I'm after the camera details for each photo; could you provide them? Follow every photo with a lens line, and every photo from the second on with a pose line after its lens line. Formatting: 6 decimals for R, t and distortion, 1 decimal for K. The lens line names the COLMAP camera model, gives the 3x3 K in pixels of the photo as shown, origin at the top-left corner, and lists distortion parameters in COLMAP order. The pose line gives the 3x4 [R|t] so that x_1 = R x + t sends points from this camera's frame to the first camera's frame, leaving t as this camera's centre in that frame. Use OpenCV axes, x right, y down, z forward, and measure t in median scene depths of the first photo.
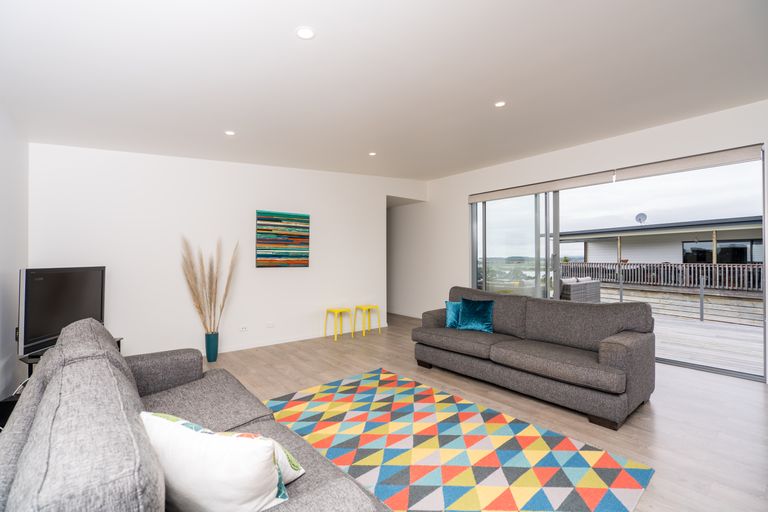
lens RADIAL K [[352.0, 0, 386.9], [0, 352.0, 255.2], [0, 0, 1]] dist [-0.001335, 0.000644]
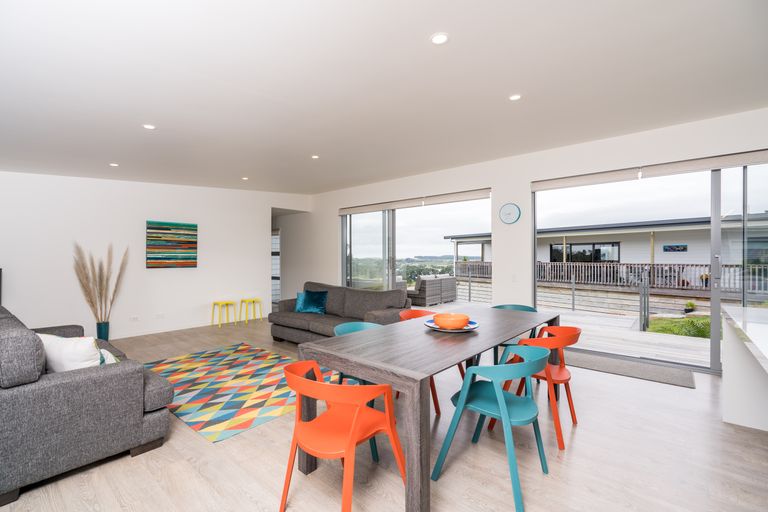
lens RADIAL K [[352.0, 0, 383.2], [0, 352.0, 257.0], [0, 0, 1]] dist [-0.001335, 0.000644]
pose [[0.985902, 0.000377, 0.167324, 0.225331], [-0.001757, 0.999966, 0.008103, -0.014782], [-0.167315, -0.008283, 0.985869, -0.321066]]
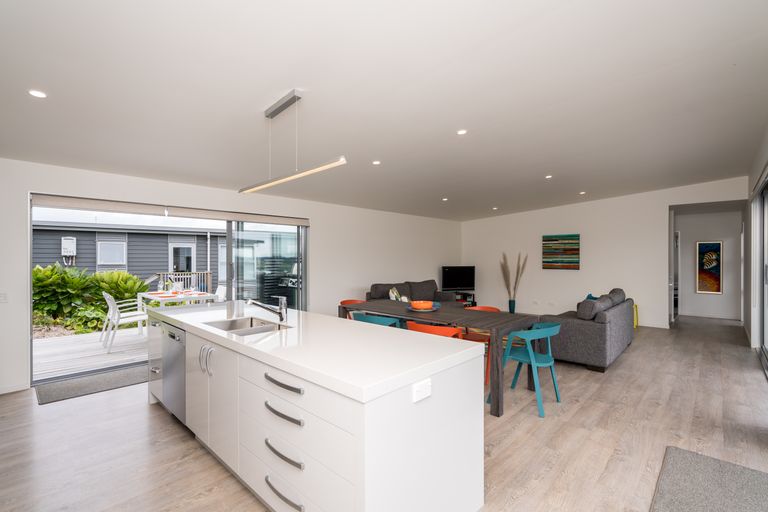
lens RADIAL K [[352.0, 0, 376.6], [0, 352.0, 256.2], [0, 0, 1]] dist [-0.001335, 0.000644]
pose [[0.121848, -0.004206, -0.992540, 1.240659], [0.009045, 0.999954, -0.003127, -0.028670], [0.992508, -0.008596, 0.121880, -0.015424]]
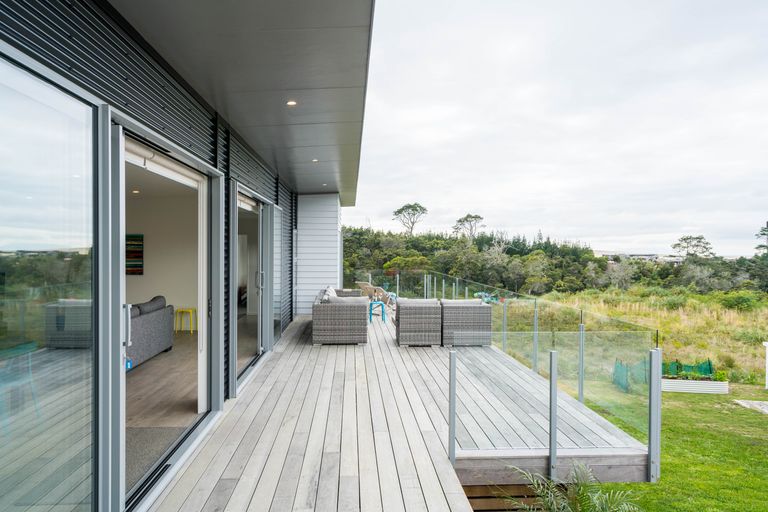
lens RADIAL K [[494.4, 0, 378.2], [0, 494.4, 251.7], [0, 0, 1]] dist [0.009473, 0.003795]
pose [[0.809549, 0.011195, -0.586945, 1.720439], [-0.006563, 0.999928, 0.010020, -0.084167], [0.587015, -0.004259, 0.809565, 0.029272]]
